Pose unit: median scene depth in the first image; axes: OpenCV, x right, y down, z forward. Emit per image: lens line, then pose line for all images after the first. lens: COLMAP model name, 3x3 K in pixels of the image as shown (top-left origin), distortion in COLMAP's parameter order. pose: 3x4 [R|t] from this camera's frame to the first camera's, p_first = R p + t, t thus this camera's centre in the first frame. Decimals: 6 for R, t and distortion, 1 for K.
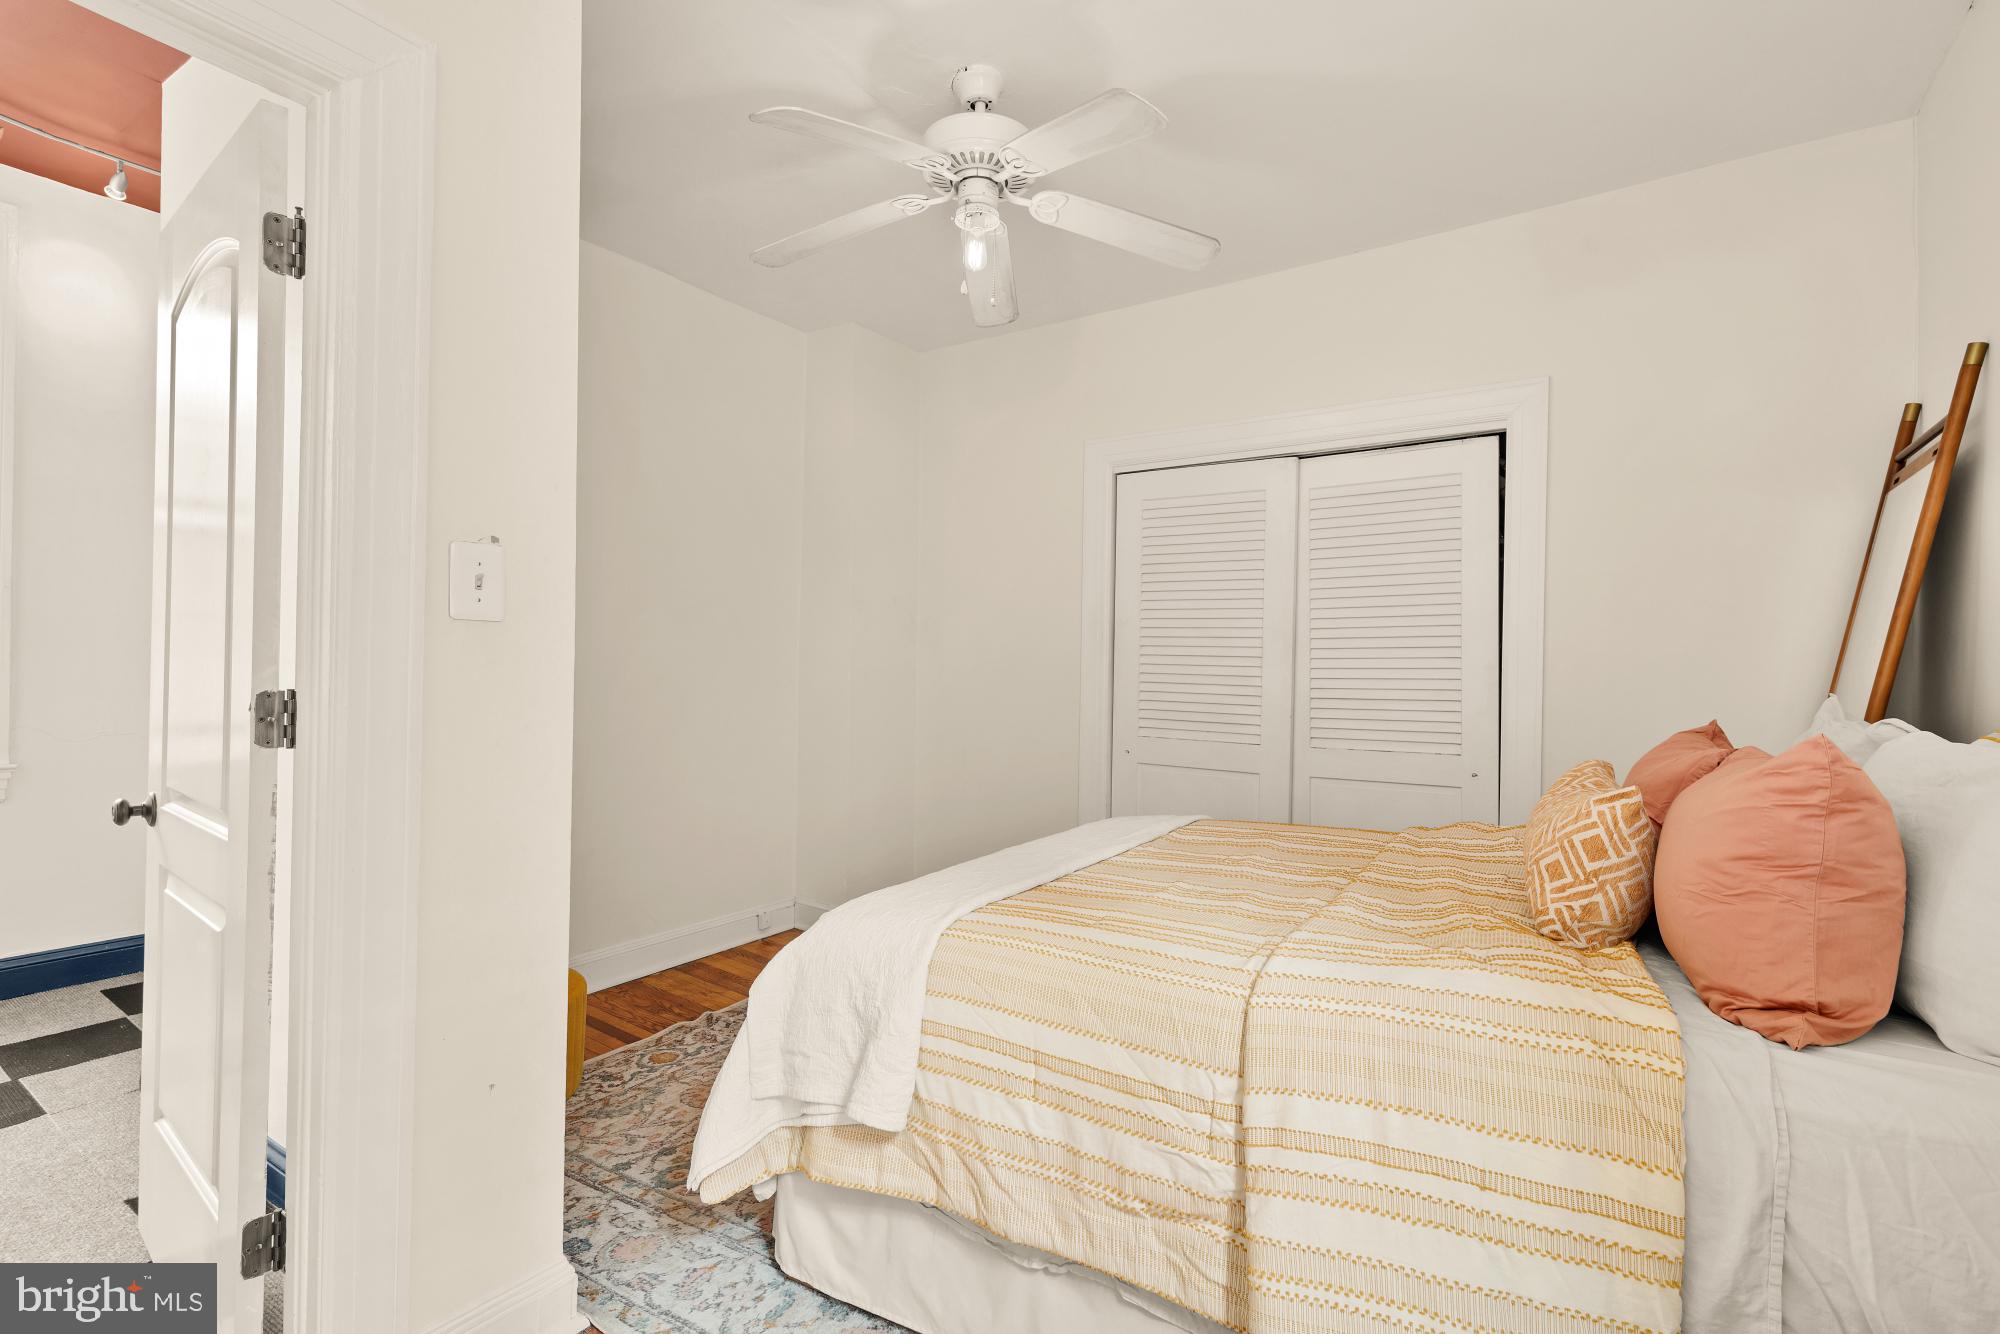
lens RADIAL K [[940.4, 0, 1003.3], [0, 940.4, 665.6], [0, 0, 1]] dist [0.002690, 0.000280]
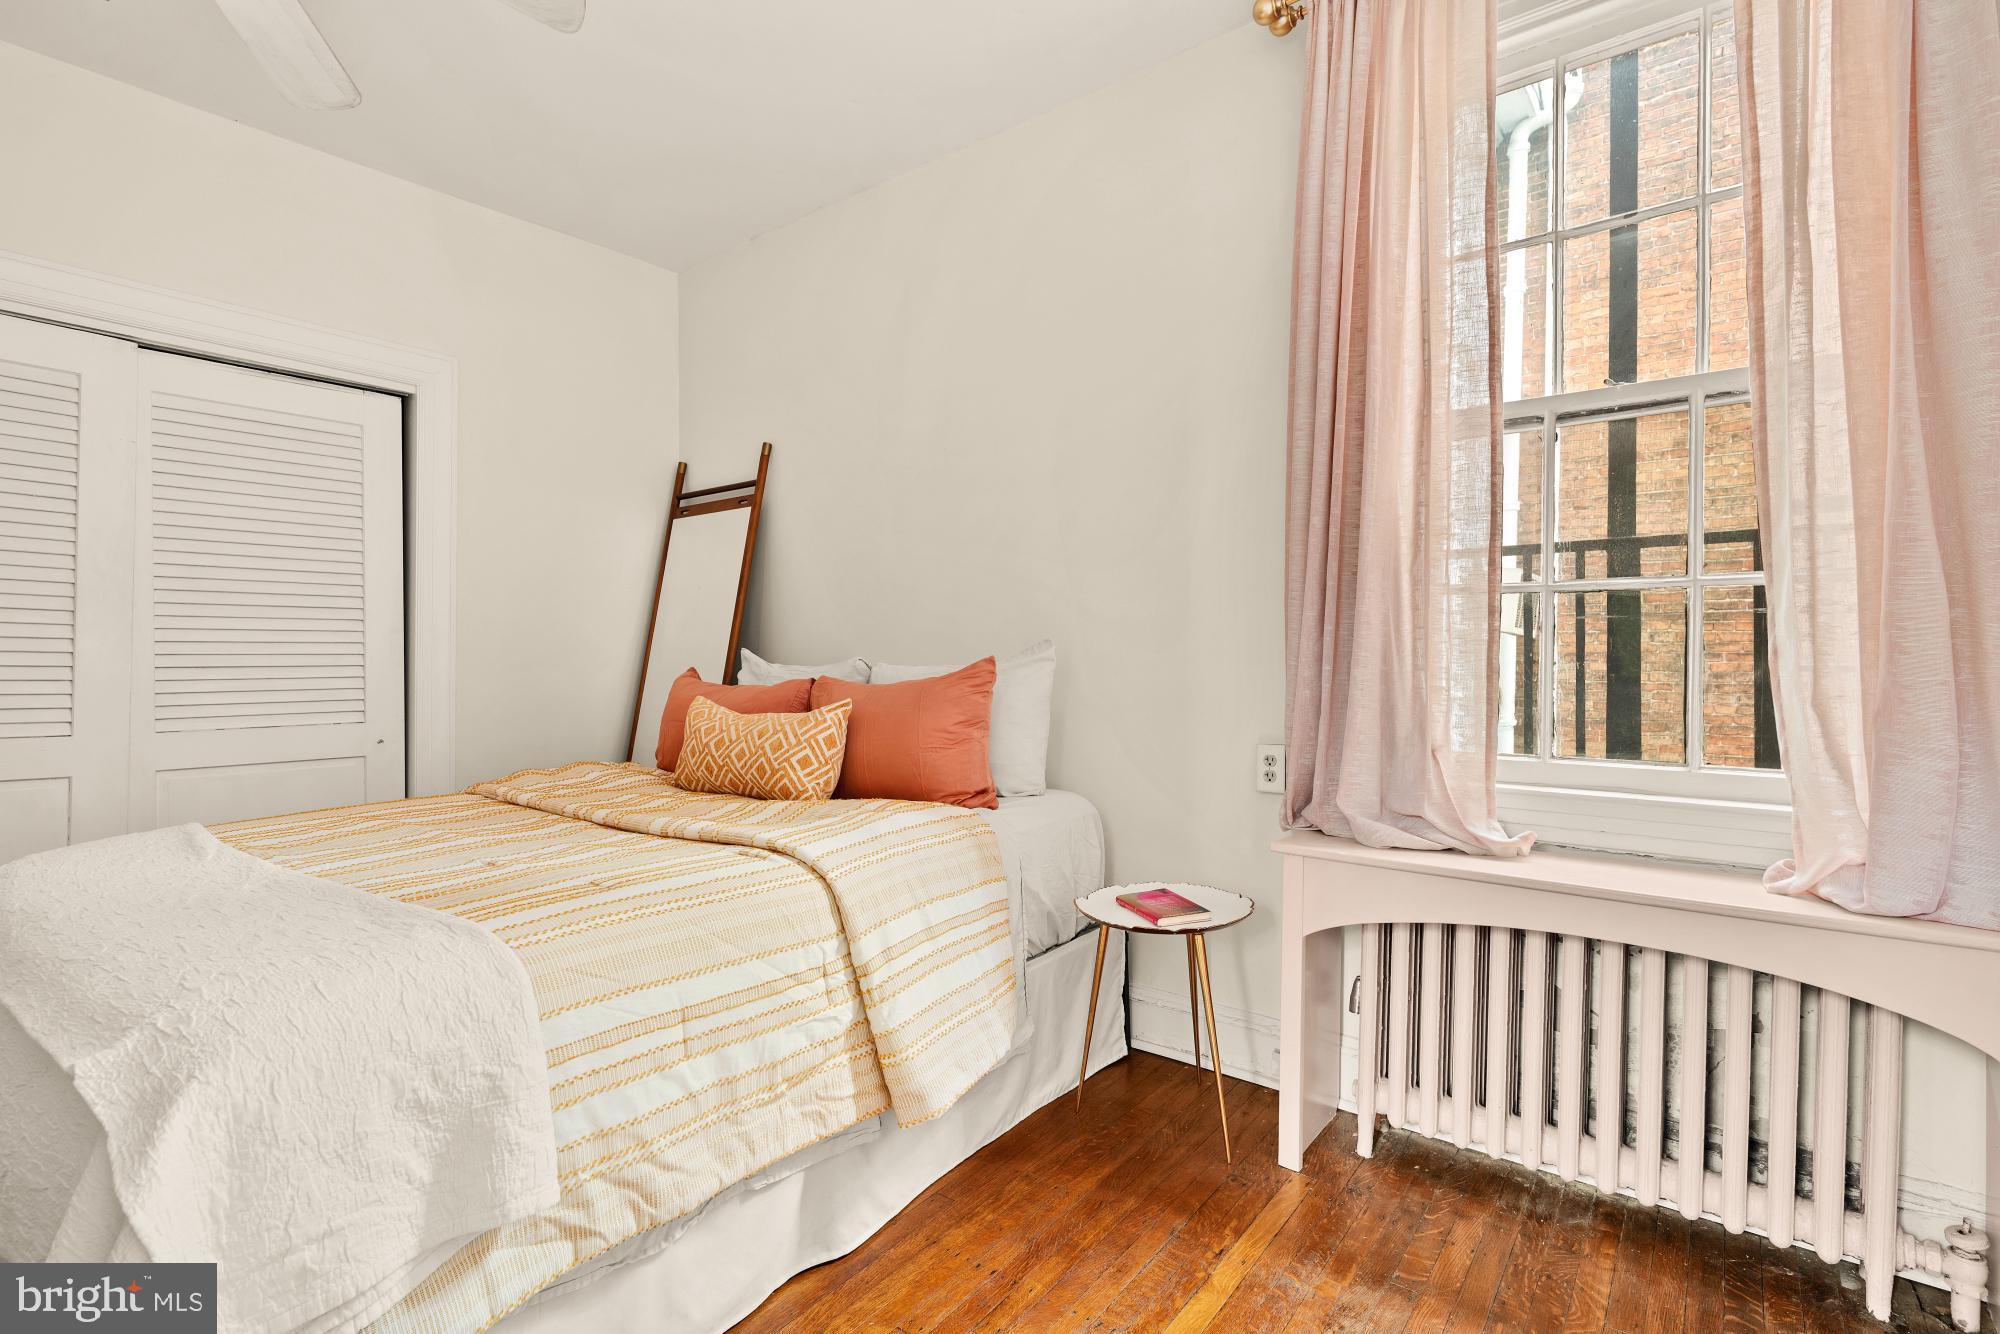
lens RADIAL K [[940.4, 0, 1003.3], [0, 940.4, 665.6], [0, 0, 1]] dist [0.002690, 0.000280]
pose [[0.082924, -0.014469, 0.996451, -0.884529], [-0.002924, 0.999887, 0.014763, 0.047565], [-0.996552, -0.004138, 0.082872, 0.601093]]
